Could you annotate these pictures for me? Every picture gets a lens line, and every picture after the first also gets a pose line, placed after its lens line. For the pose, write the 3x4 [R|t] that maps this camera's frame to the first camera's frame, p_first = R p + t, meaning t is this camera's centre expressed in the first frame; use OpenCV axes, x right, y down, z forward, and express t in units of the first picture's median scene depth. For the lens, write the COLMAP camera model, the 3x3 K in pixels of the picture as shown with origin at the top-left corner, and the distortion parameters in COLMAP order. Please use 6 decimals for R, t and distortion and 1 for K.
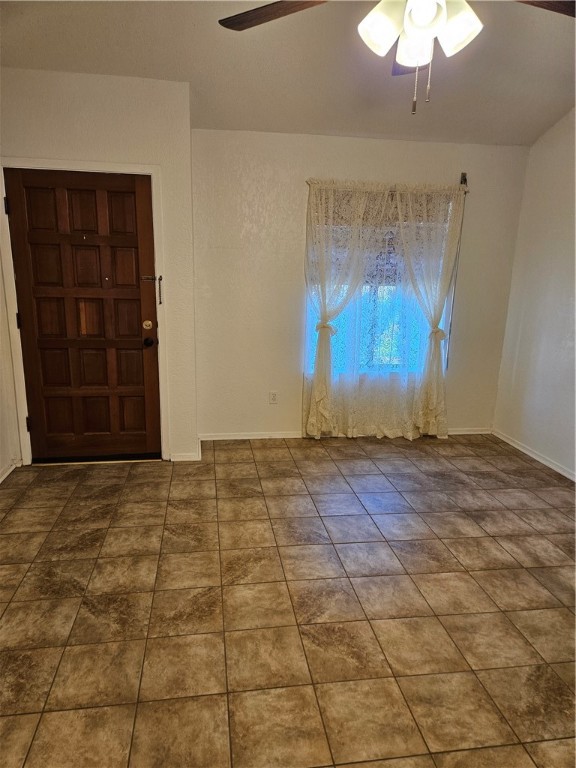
lens RADIAL K [[515.5, 0, 288.0], [0, 515.5, 384.0], [0, 0, 1]] dist [-0.001953, -0.004691]
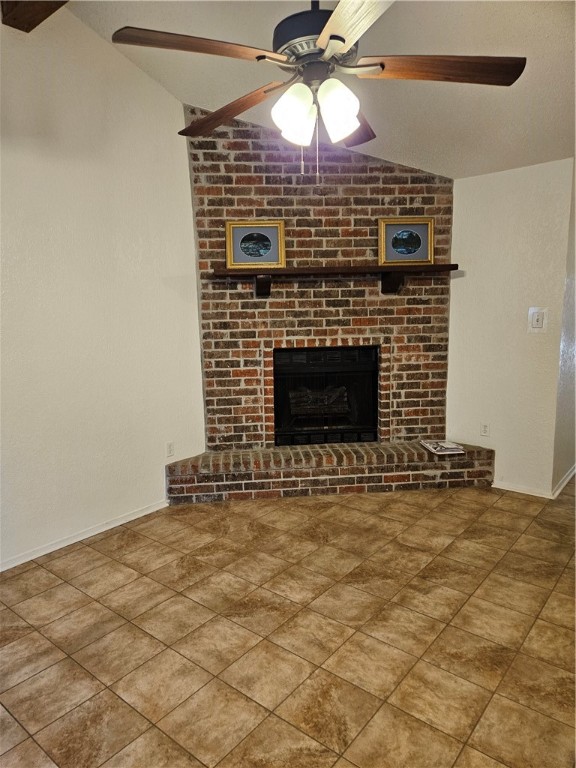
lens RADIAL K [[515.5, 0, 288.0], [0, 515.5, 384.0], [0, 0, 1]] dist [-0.001953, -0.004691]
pose [[-0.669444, -0.121781, 0.732812, -0.496552], [0.180329, 0.930325, 0.319340, -0.375760], [-0.720643, 0.345927, -0.600840, 1.520635]]
